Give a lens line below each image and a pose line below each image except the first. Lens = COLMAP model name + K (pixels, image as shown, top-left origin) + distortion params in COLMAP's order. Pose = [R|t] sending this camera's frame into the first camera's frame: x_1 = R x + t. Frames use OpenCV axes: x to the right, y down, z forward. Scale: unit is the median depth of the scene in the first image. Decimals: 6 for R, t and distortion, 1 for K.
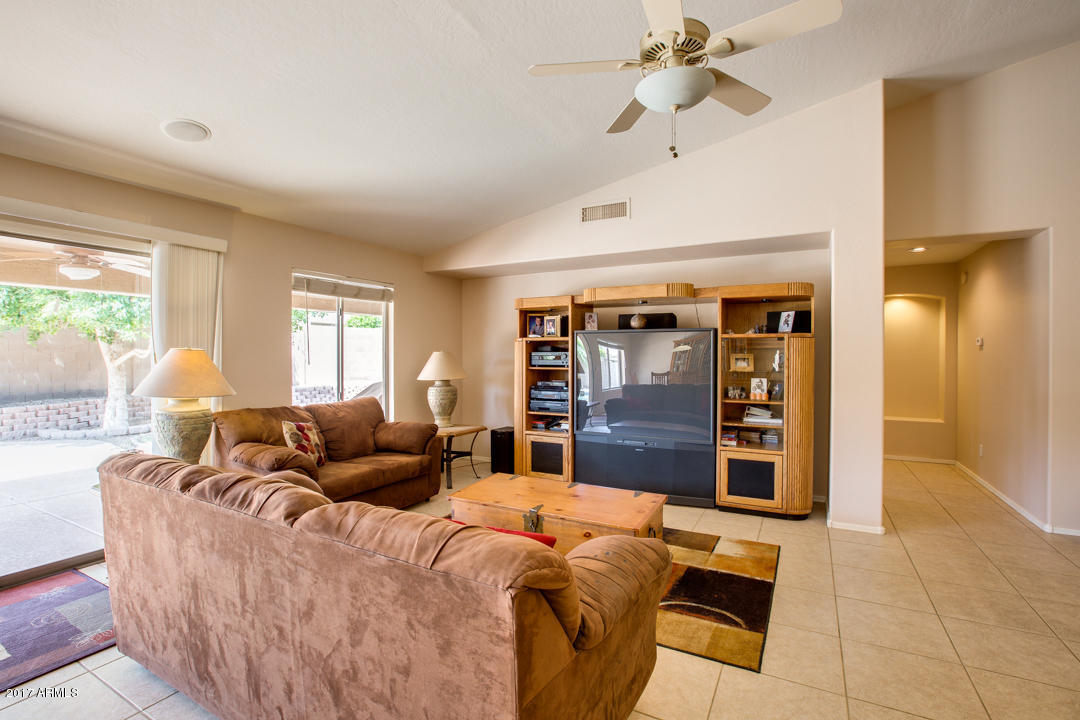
lens RADIAL K [[494.5, 0, 537.1], [0, 494.5, 351.7], [0, 0, 1]] dist [-0.005354, 0.002834]
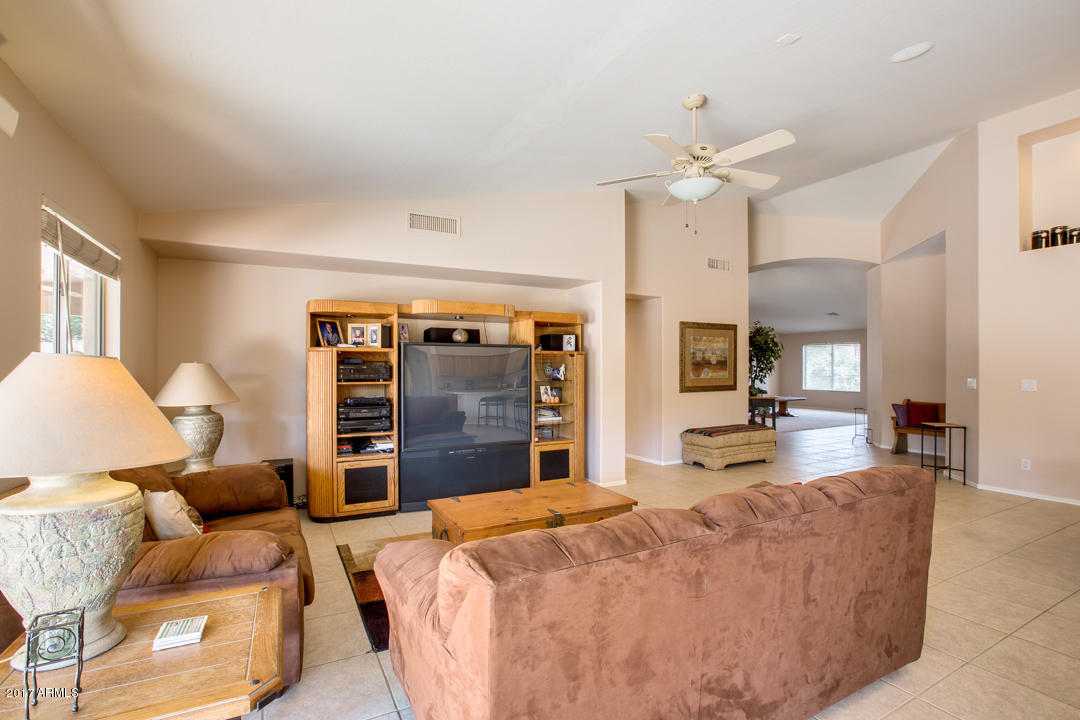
lens RADIAL K [[494.5, 0, 542.1], [0, 494.5, 368.3], [0, 0, 1]] dist [-0.005354, 0.002834]
pose [[0.584863, -0.004834, 0.811118, -0.520645], [-0.004733, 0.999945, 0.009372, -0.003006], [-0.811118, -0.009320, 0.584808, 0.235261]]
